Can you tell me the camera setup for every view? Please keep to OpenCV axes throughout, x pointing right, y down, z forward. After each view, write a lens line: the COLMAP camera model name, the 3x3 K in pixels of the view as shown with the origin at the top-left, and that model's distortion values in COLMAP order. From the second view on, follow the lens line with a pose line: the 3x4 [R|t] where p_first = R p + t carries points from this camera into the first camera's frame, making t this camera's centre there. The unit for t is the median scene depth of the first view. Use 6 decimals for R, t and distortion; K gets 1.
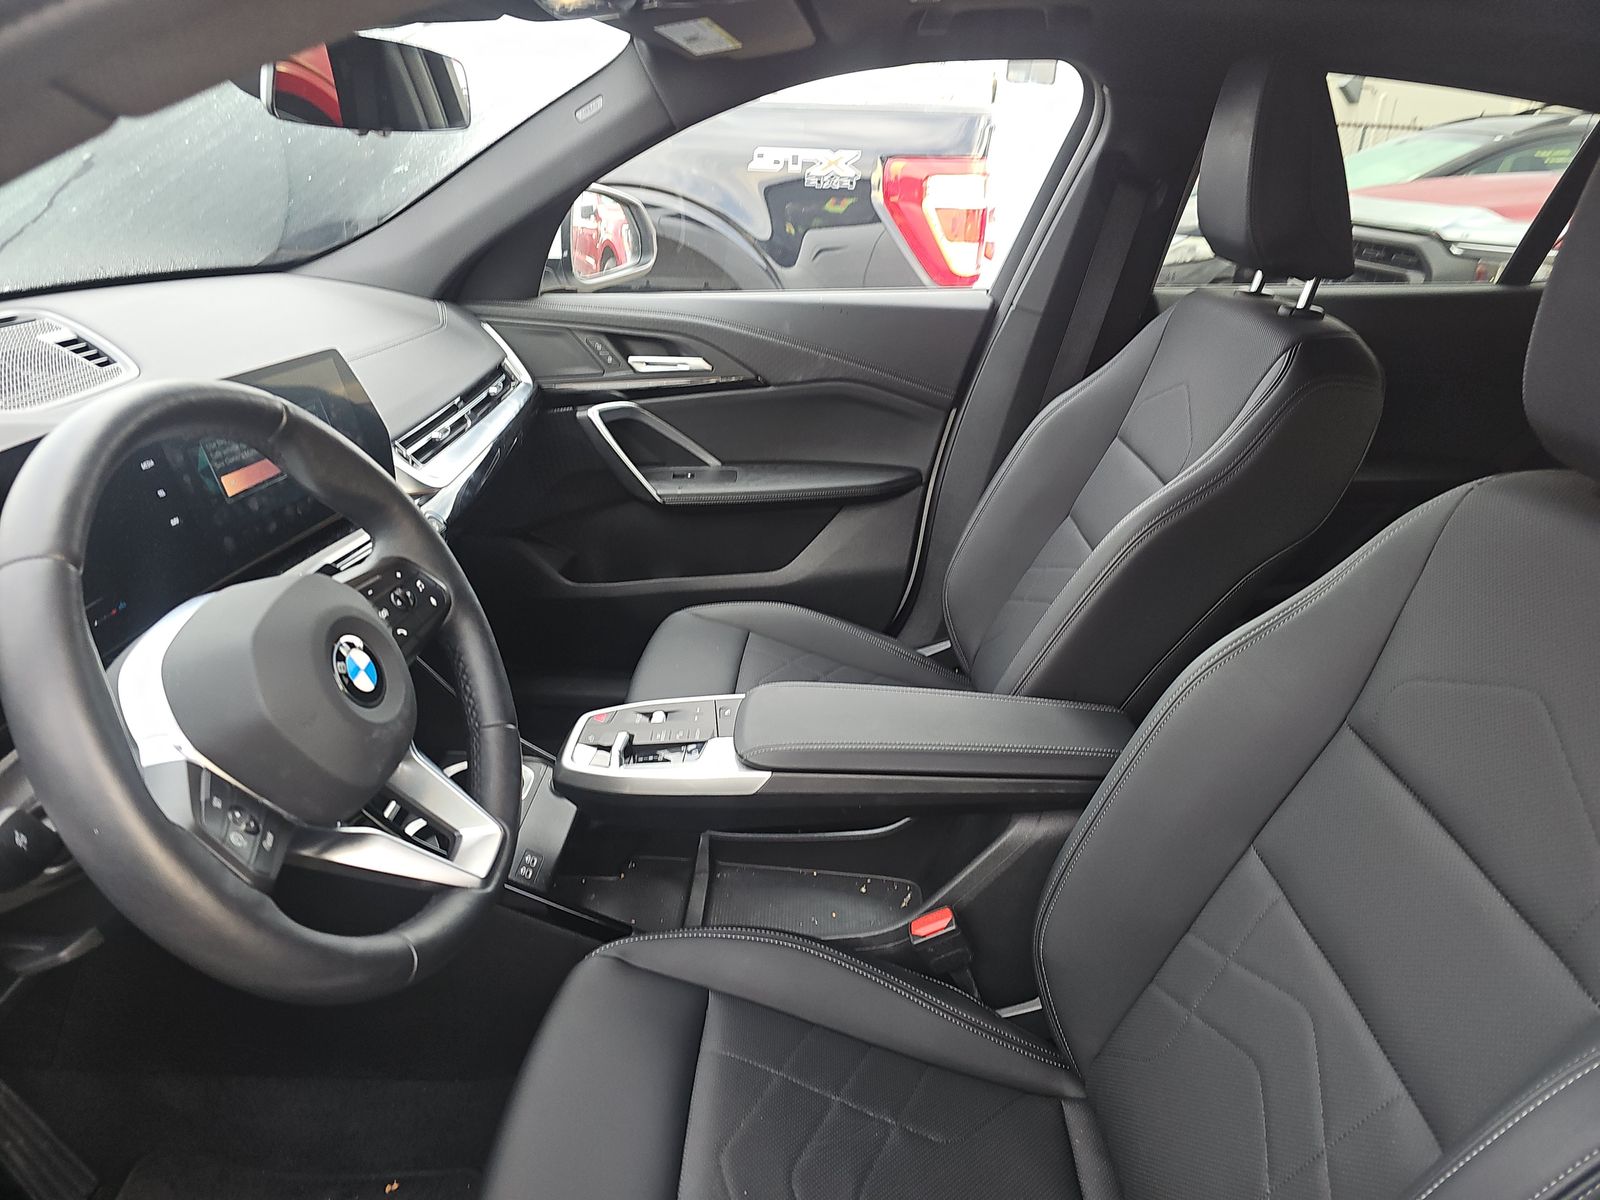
lens RADIAL K [[1114.1, 0, 801.5], [0, 1114.1, 626.2], [0, 0, 1]] dist [0.064369, -0.068705]
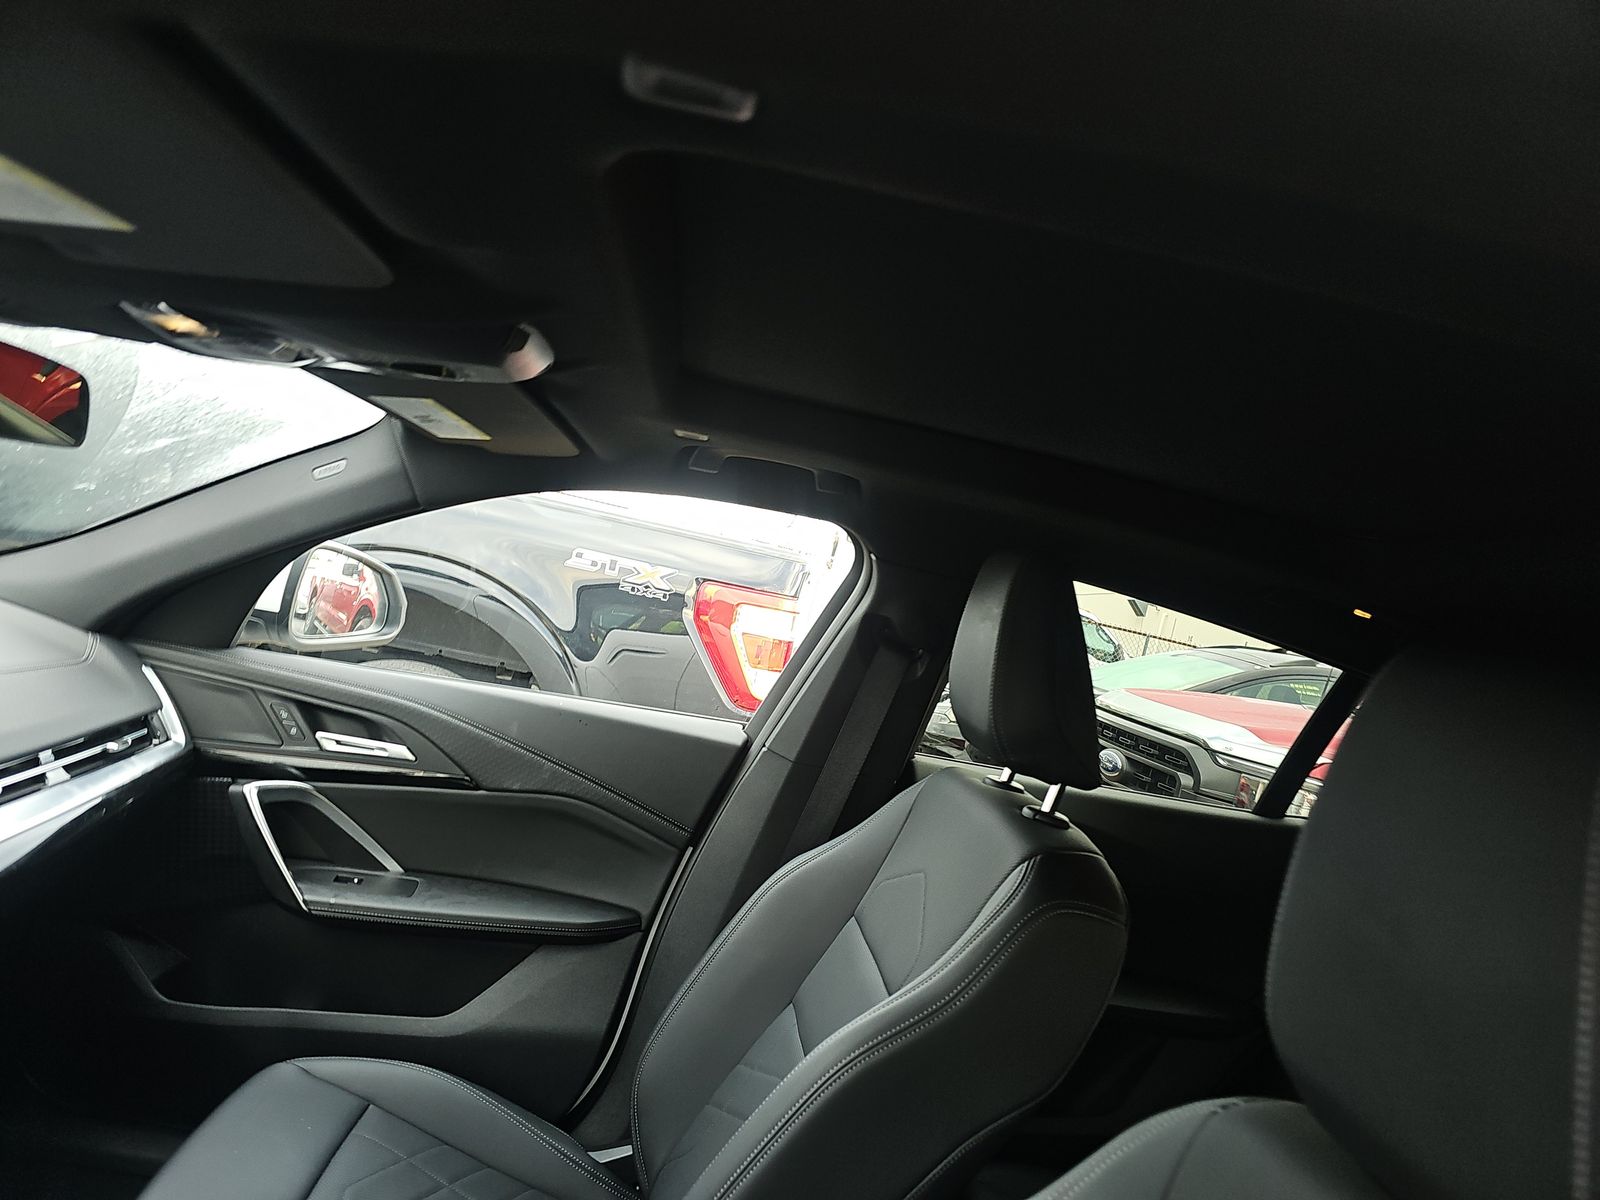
lens RADIAL K [[1072.9, 0, 800.3], [0, 1072.9, 593.6], [0, 0, 1]] dist [0.072965, -0.057575]
pose [[0.977371, 0.182050, 0.107717, 0.096509], [-0.128685, 0.915875, -0.380279, -0.067731], [-0.167885, 0.357813, 0.918578, 0.136139]]
